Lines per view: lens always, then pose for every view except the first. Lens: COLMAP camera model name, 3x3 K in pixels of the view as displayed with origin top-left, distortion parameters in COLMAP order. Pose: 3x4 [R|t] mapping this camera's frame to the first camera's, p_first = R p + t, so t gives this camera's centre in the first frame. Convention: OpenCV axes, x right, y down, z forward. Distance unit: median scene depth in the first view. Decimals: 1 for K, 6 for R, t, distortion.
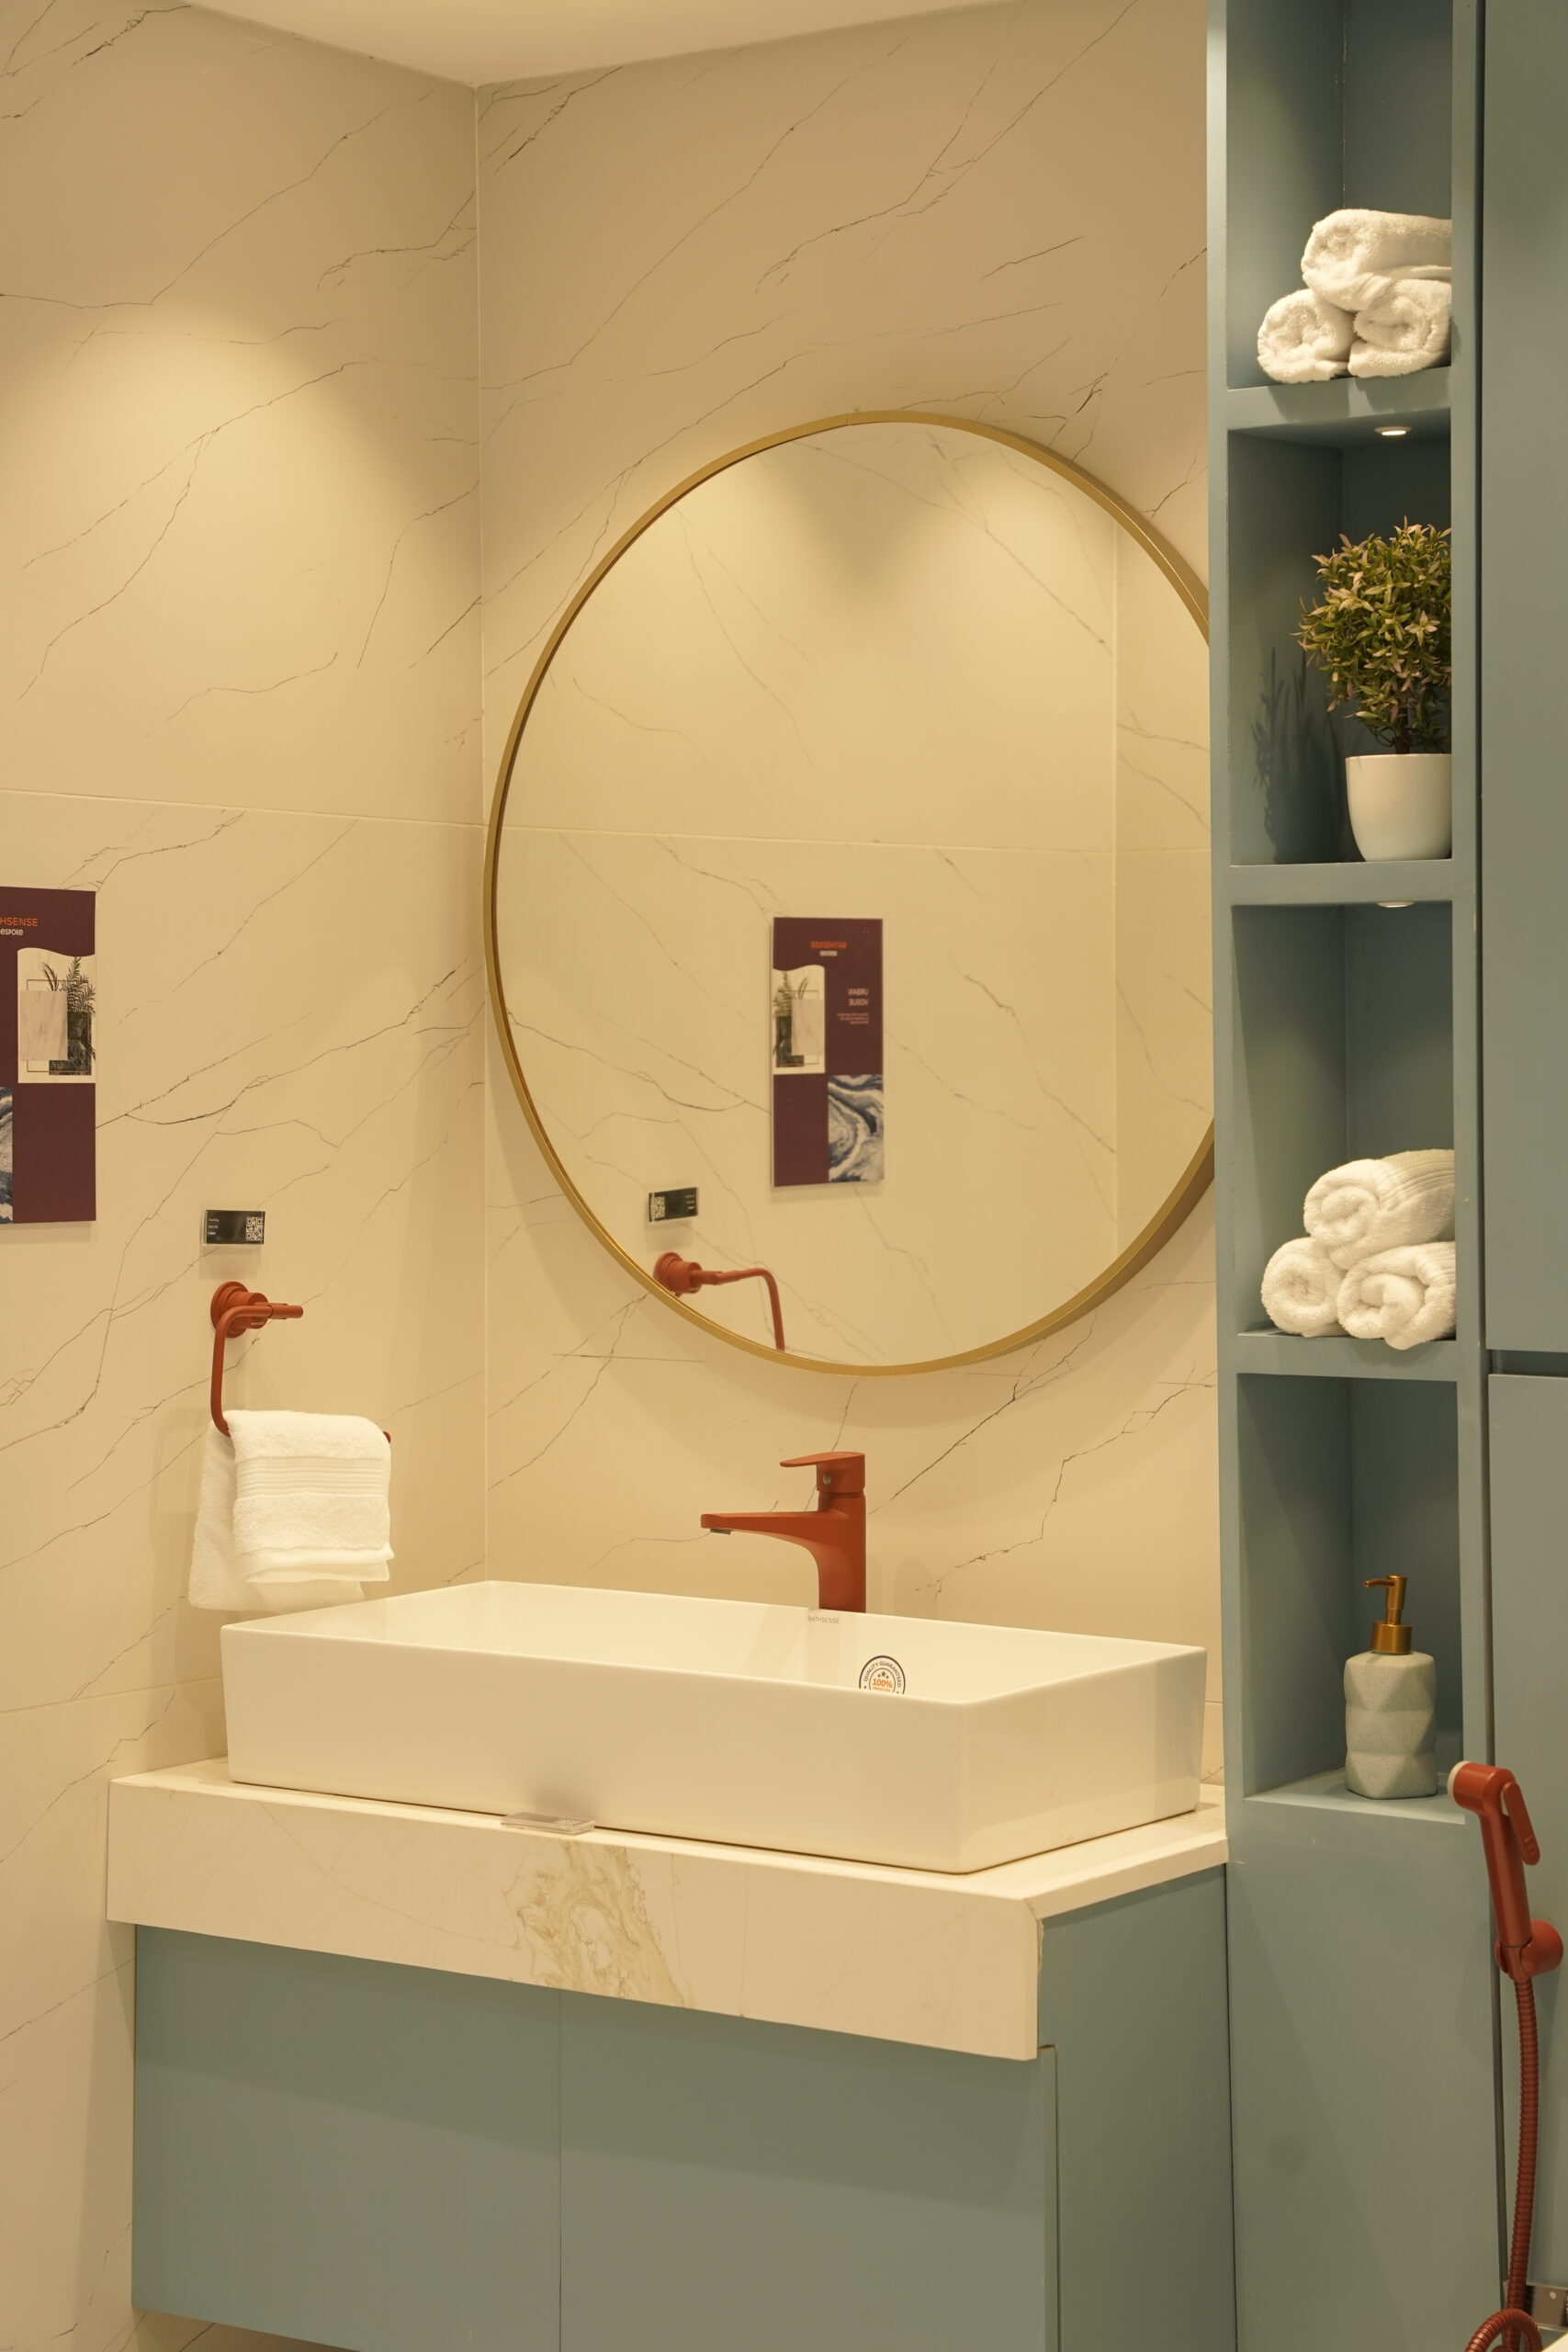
lens RADIAL K [[4538.8, 0, 784.0], [0, 4538.8, 1176.0], [0, 0, 1]] dist [0.294584, 0.107782]
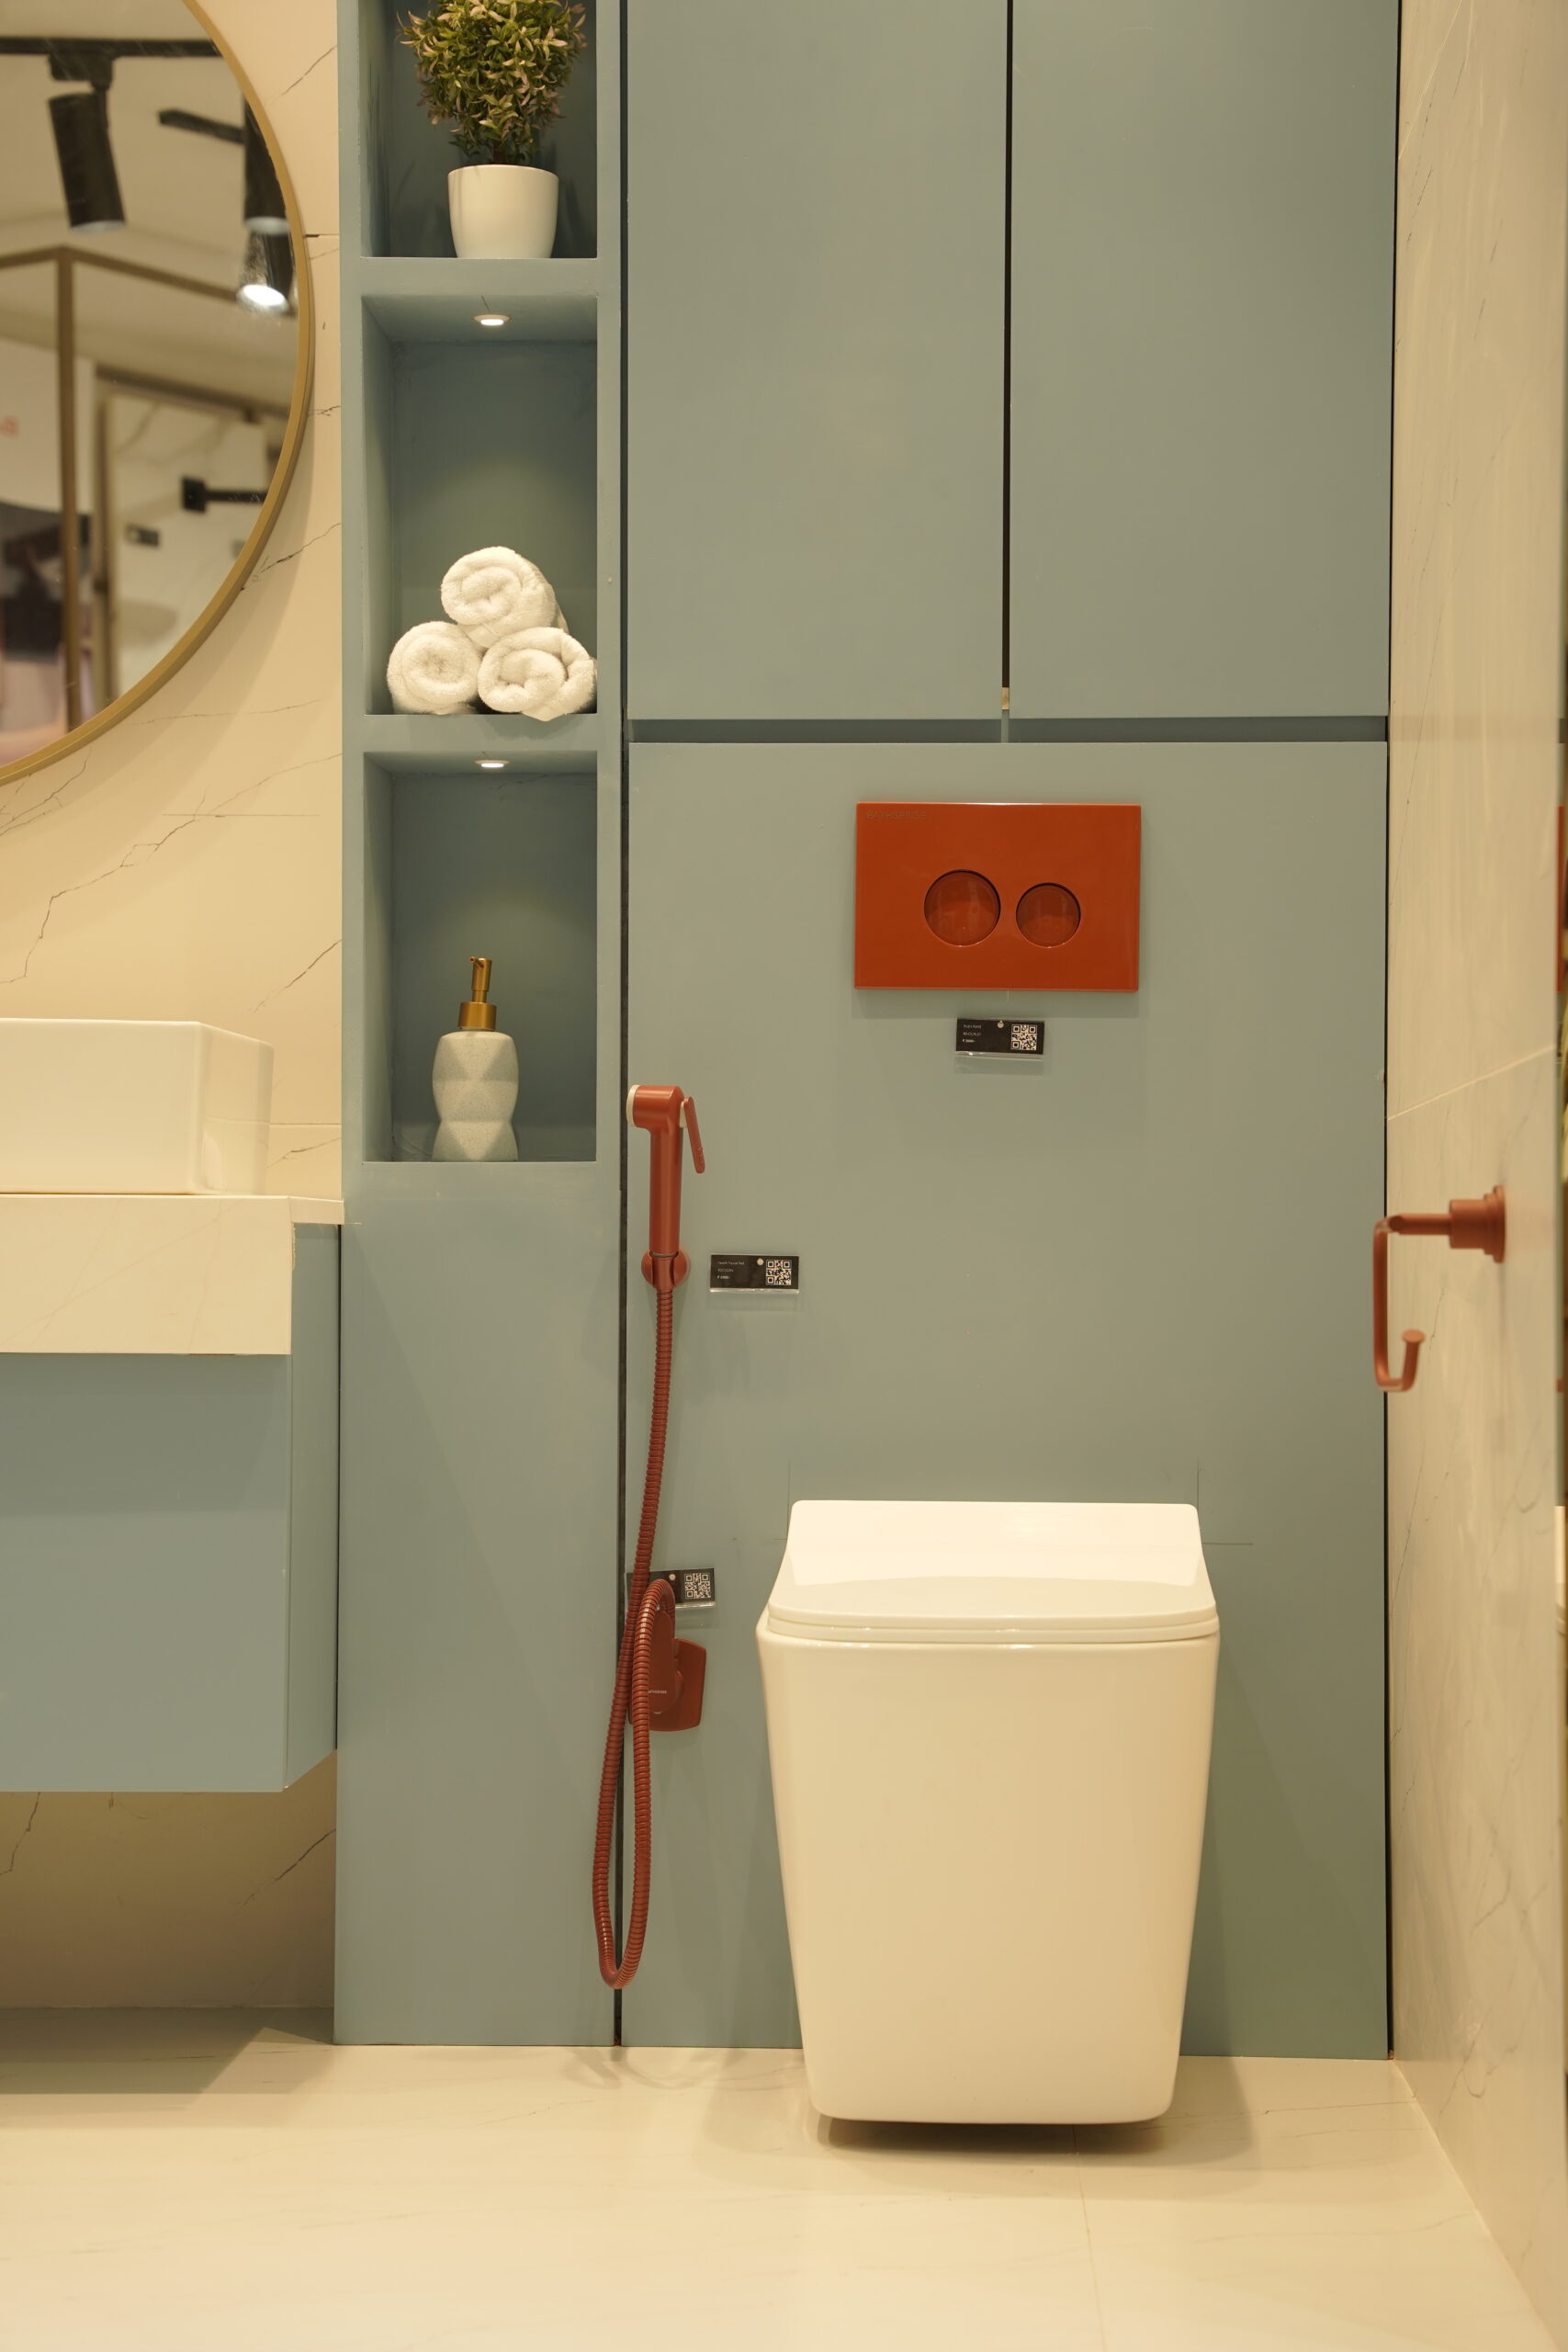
lens RADIAL K [[4538.8, 0, 784.0], [0, 4538.8, 1176.0], [0, 0, 1]] dist [0.294584, 0.107782]
pose [[0.840926, 0.021734, 0.540713, -0.387371], [0.005139, 0.998827, -0.048139, 0.193955], [-0.541125, 0.043260, 0.839829, 0.080438]]
